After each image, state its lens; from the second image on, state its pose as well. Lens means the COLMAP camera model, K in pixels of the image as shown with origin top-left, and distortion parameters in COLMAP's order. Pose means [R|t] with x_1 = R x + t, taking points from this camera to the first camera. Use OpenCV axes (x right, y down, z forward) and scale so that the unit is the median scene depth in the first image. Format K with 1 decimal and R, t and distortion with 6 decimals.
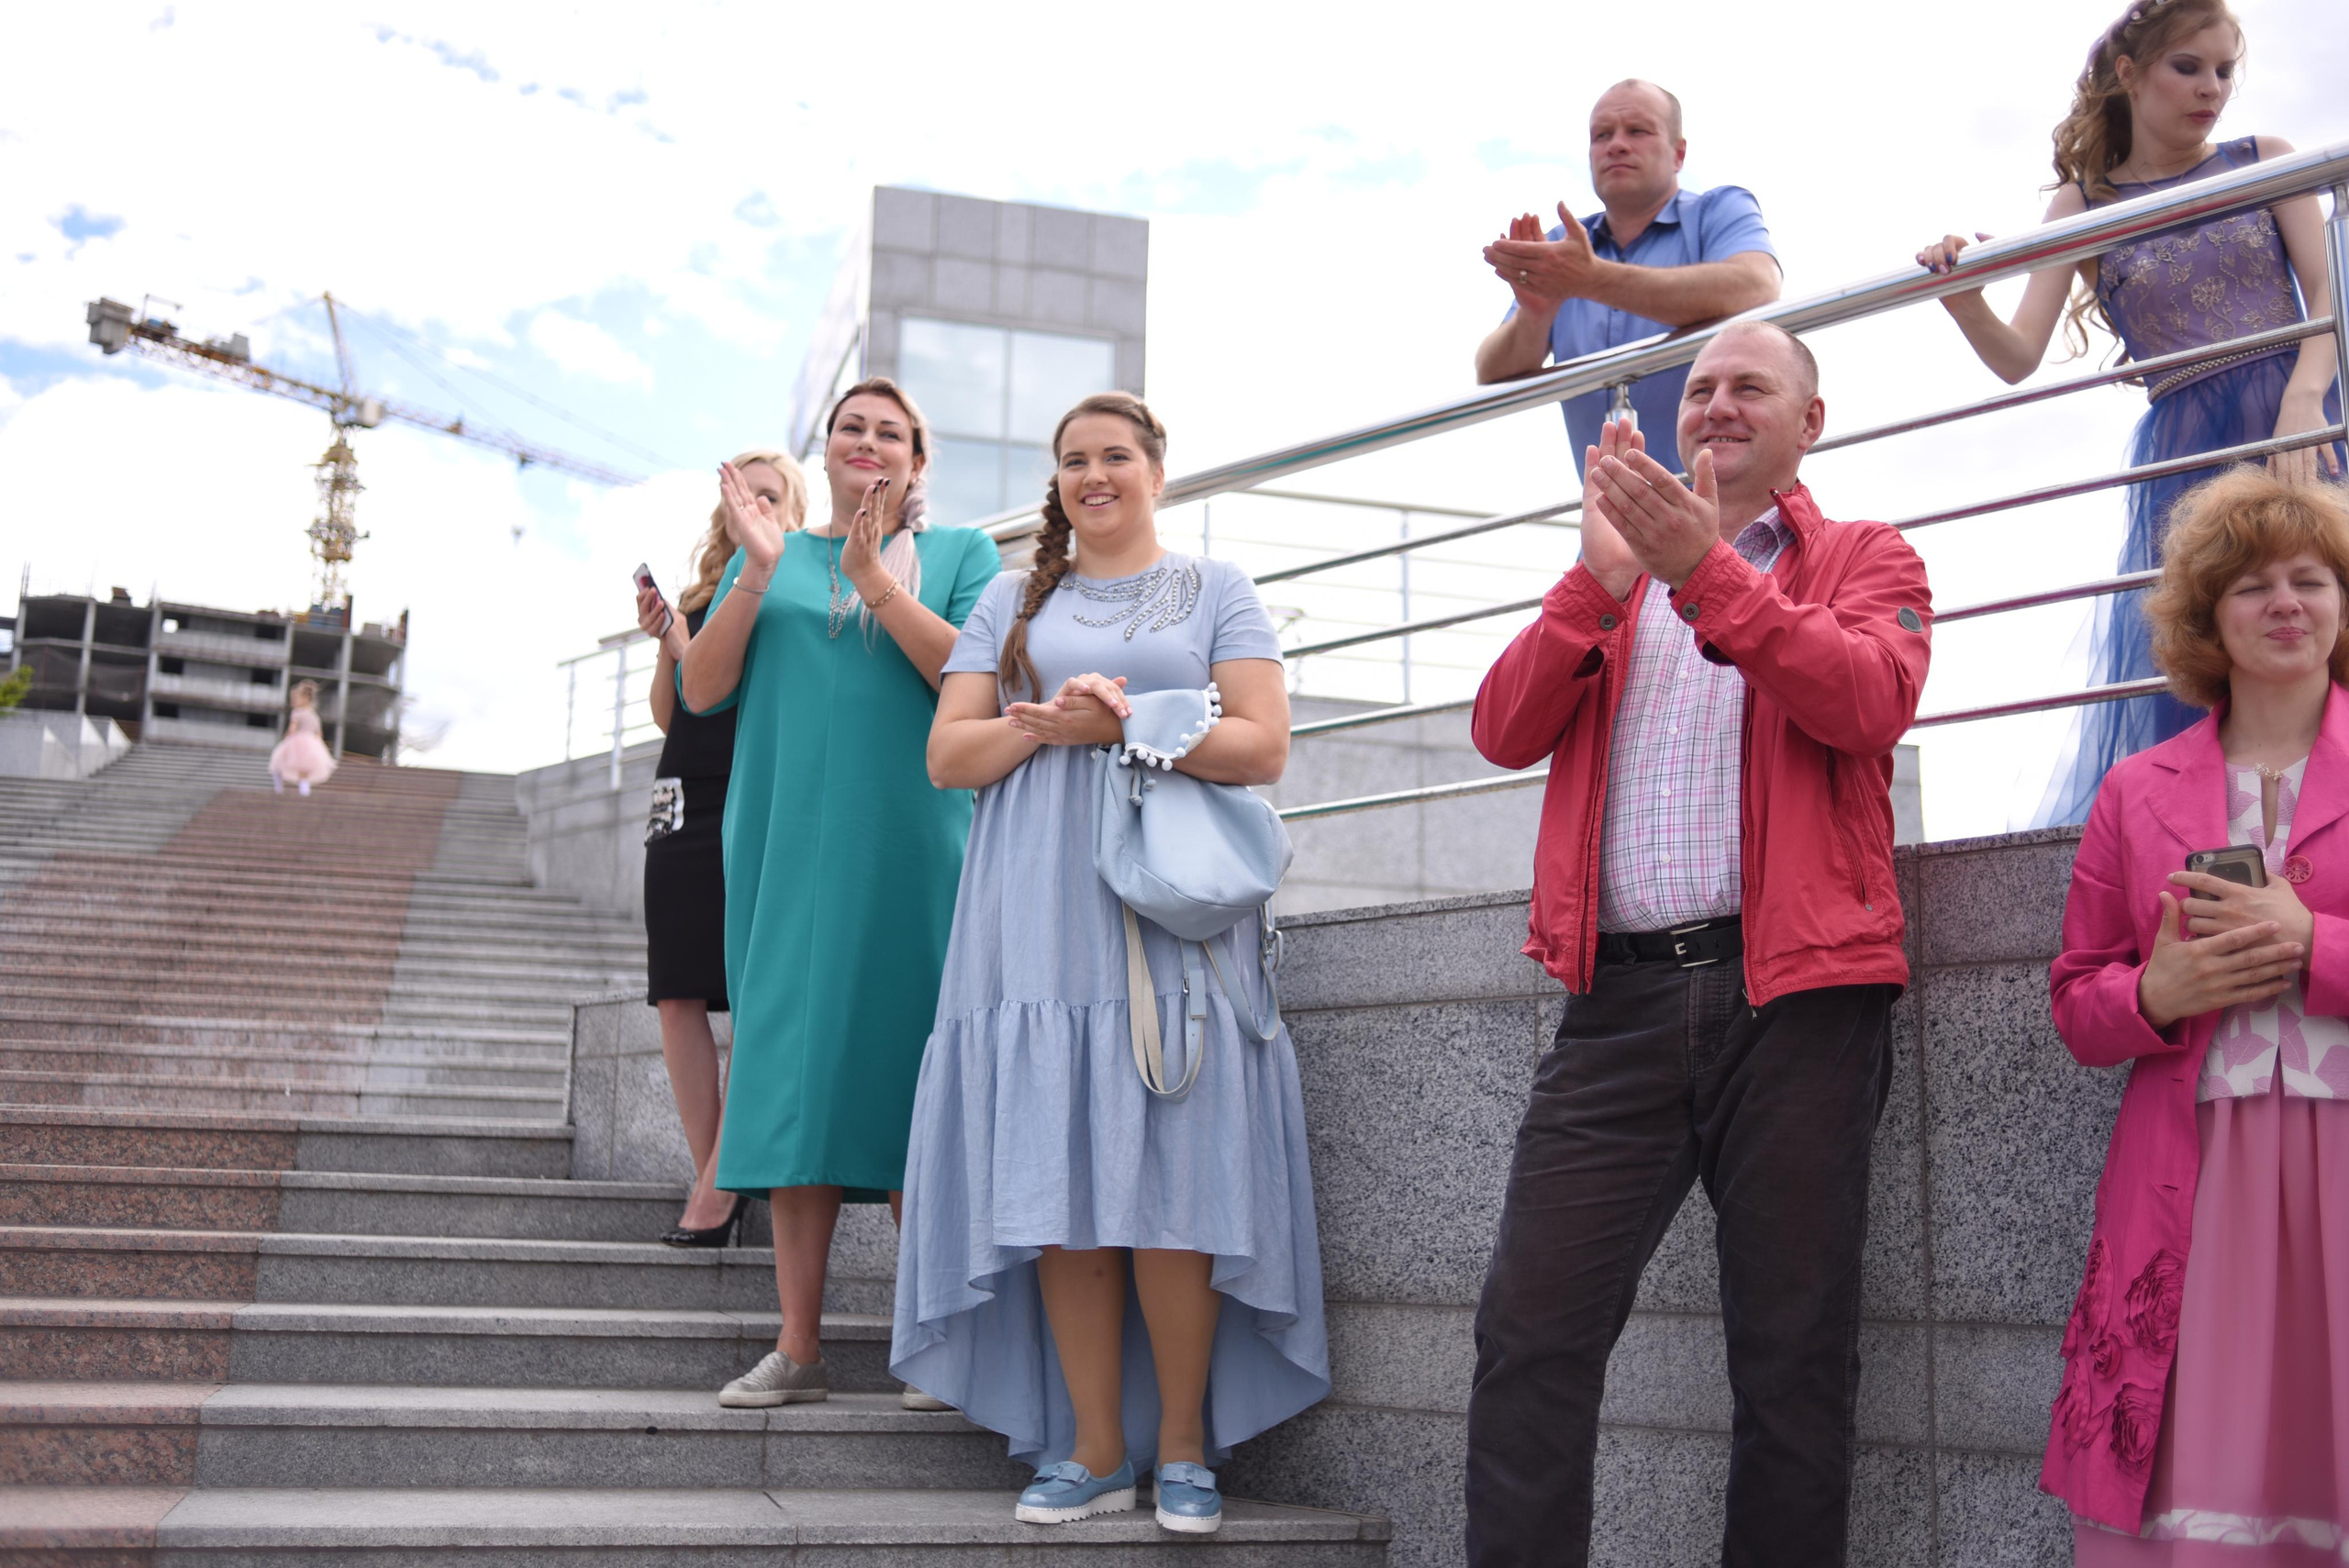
lens RADIAL K [[2356.1, 0, 1174.5], [0, 2356.1, 784.0], [0, 0, 1]] dist [-0.093073, 0.109446]
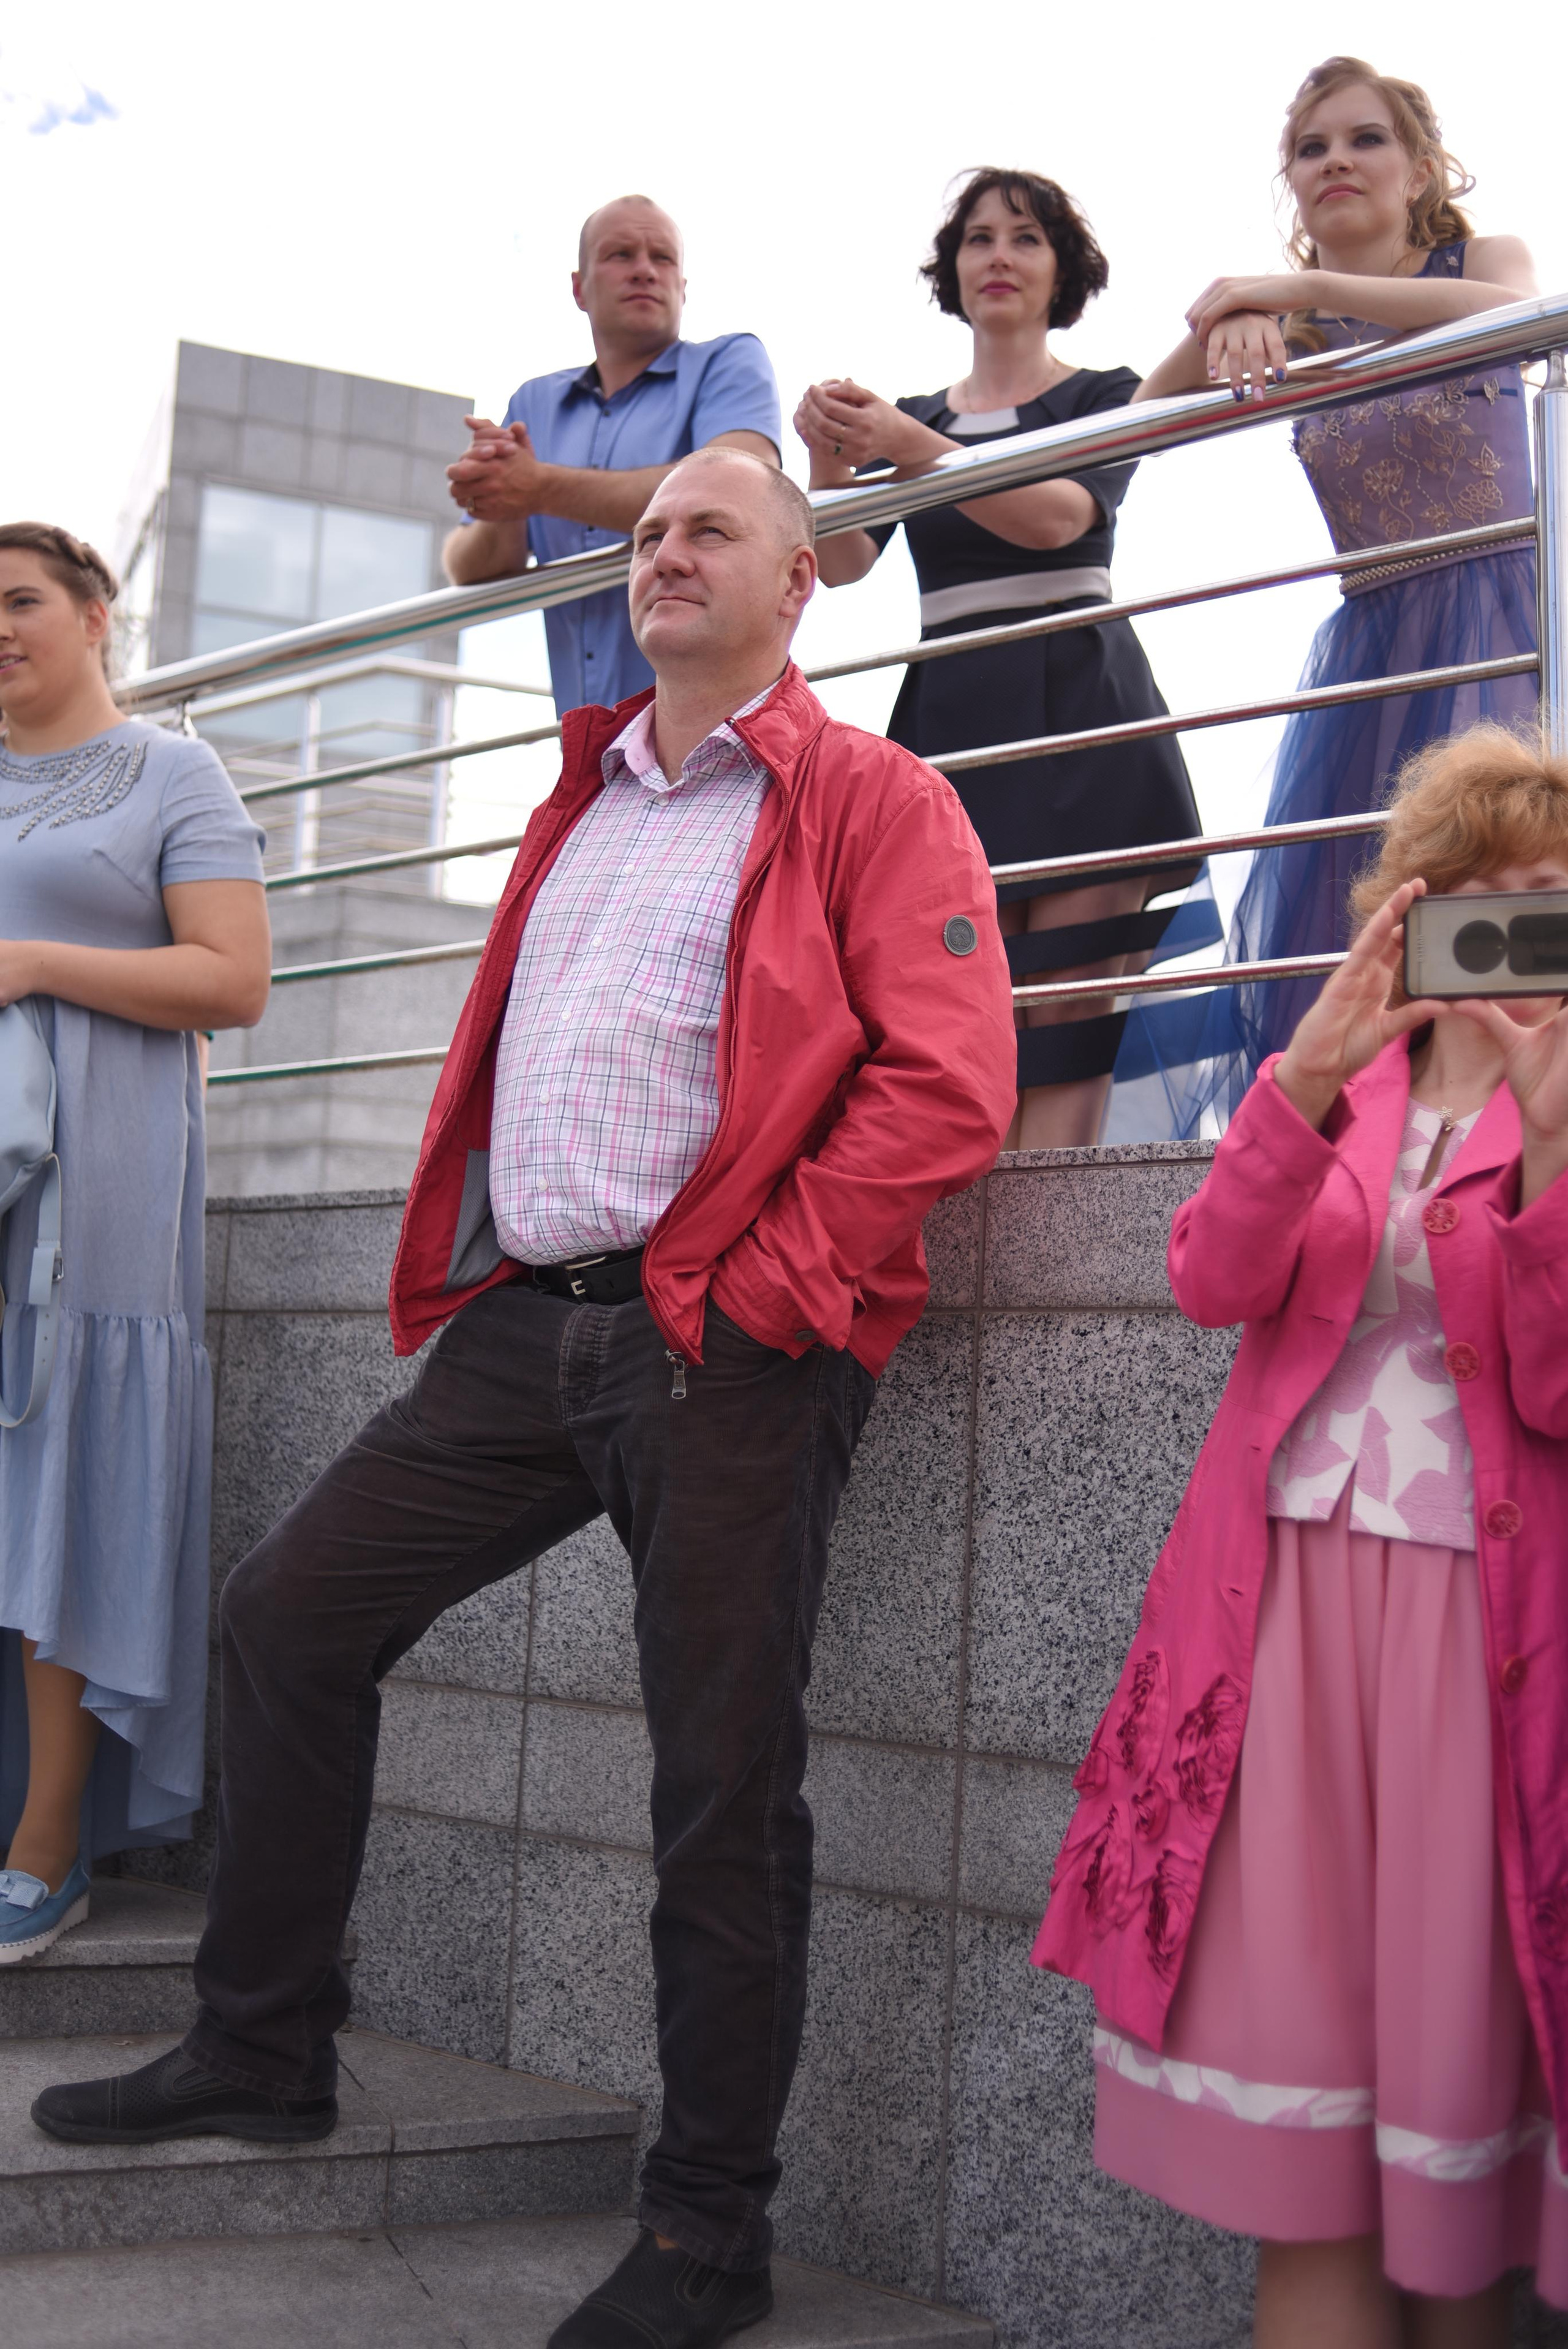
lens RADIAL K [[2355.8, 0, 784.0], [0, 2355.8, 1174.5], [0, 0, 1]] dist [-0.093073, 0.109446]
pose [[0.993986, 0.036507, 0.103248, 0.172182], [-0.044250, 0.996296, 0.073729, -0.024249], [-0.100174, -0.077854, 0.991919, 0.218296]]
